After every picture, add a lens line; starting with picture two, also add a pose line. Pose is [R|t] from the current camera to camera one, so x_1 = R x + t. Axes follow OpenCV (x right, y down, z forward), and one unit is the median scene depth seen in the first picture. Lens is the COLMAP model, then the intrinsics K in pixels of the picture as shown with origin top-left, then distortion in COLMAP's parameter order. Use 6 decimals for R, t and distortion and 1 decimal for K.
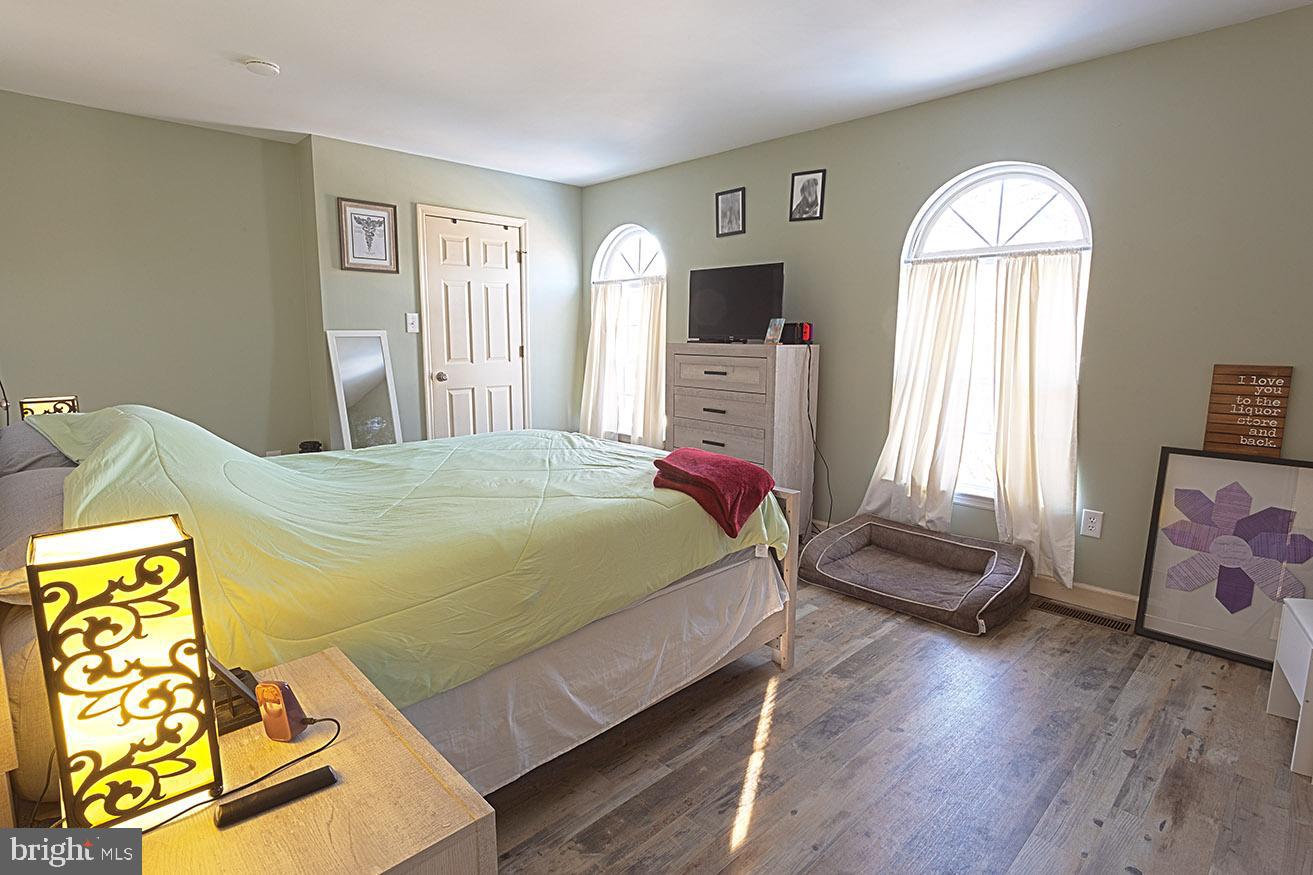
lens RADIAL K [[651.9, 0, 652.1], [0, 651.9, 420.4], [0, 0, 1]] dist [-0.000978, 0.001416]
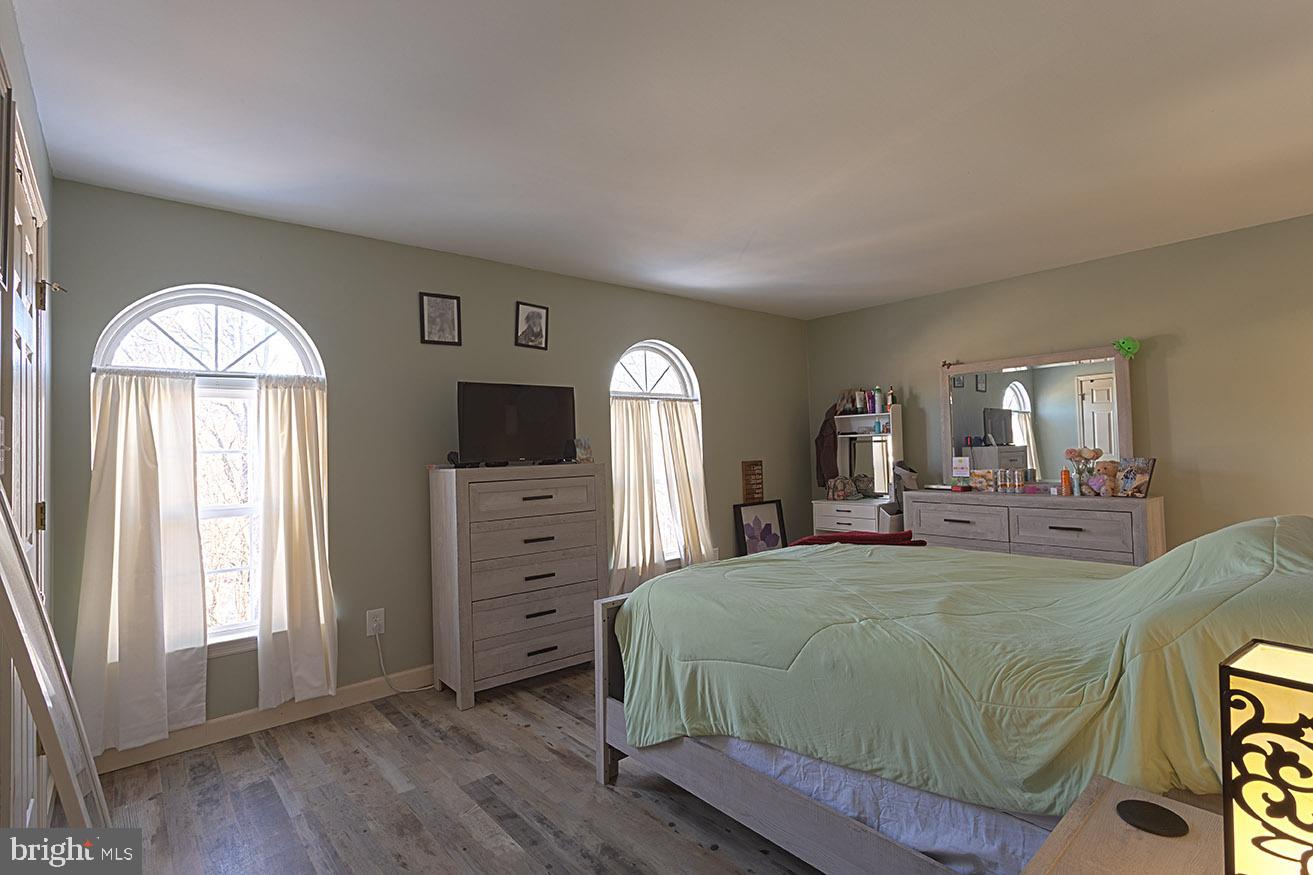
lens RADIAL K [[641.8, 0, 629.8], [0, 641.8, 434.4], [0, 0, 1]] dist [-0.001076, 0.000155]
pose [[0.059860, 0.019149, 0.998023, -0.796593], [0.164828, 0.985902, -0.028803, -0.114136], [-0.984504, 0.166226, 0.055860, 0.817524]]
